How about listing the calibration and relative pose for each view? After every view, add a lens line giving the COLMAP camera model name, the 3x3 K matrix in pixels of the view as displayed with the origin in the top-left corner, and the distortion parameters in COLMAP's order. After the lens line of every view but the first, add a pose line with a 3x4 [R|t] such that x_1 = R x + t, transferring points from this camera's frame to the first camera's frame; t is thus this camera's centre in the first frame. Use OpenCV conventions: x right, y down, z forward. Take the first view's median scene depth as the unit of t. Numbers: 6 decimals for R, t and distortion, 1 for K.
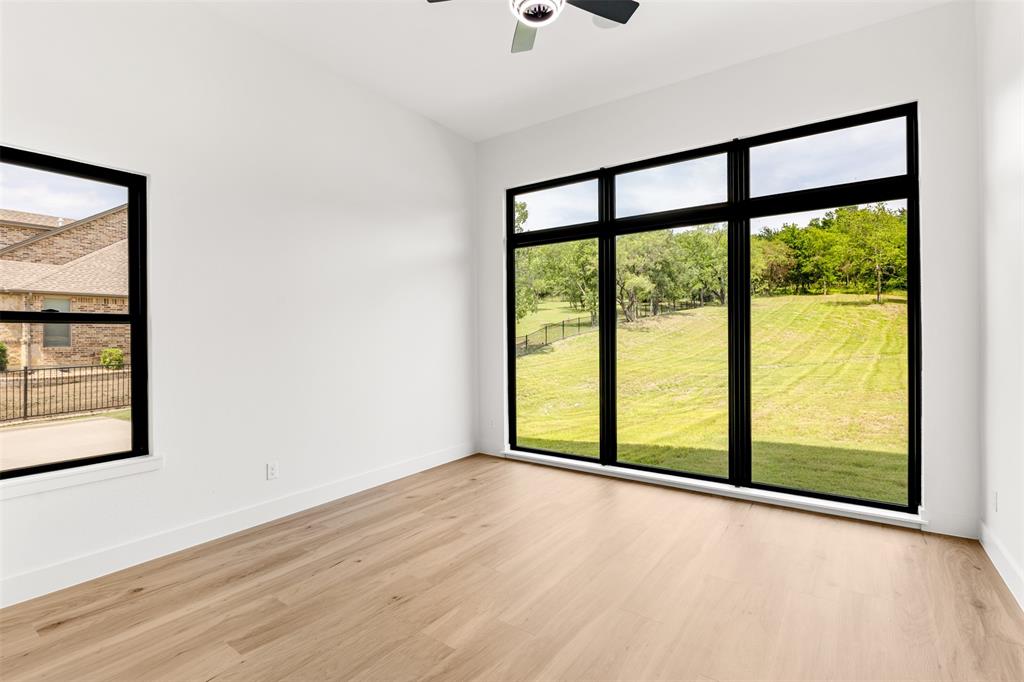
lens RADIAL K [[476.1, 0, 519.9], [0, 476.1, 339.7], [0, 0, 1]] dist [-0.010413, -0.000487]
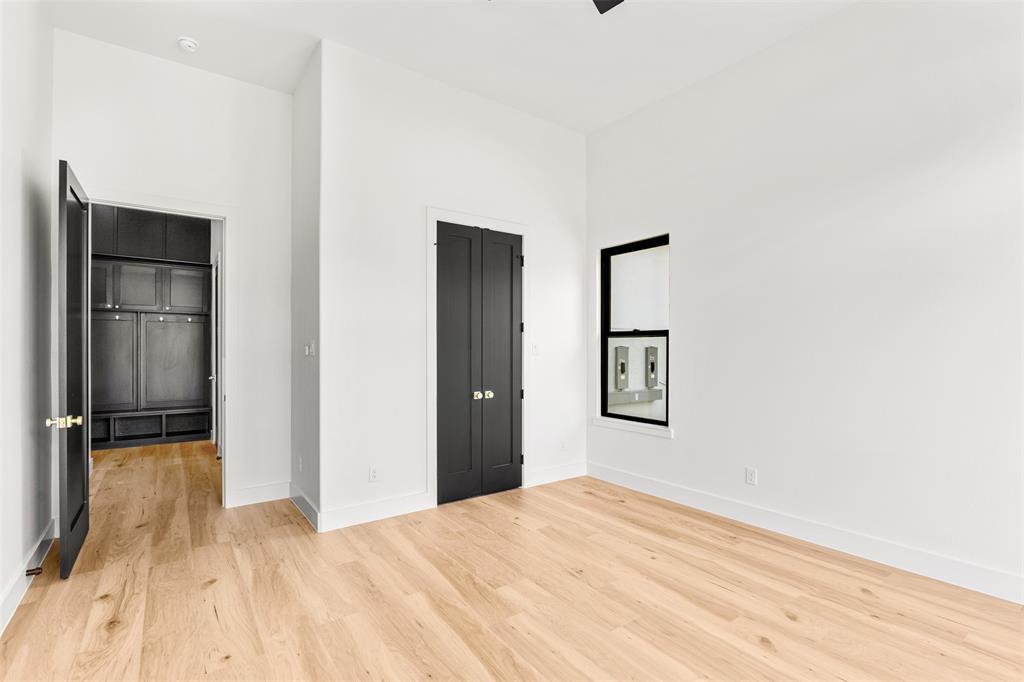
lens RADIAL K [[476.1, 0, 511.1], [0, 476.1, 342.2], [0, 0, 1]] dist [-0.010413, -0.000487]
pose [[-0.324859, 0.003549, -0.945756, 0.705804], [-0.006139, 0.999964, 0.005861, -0.020265], [0.945743, 0.007710, -0.324826, 0.955030]]
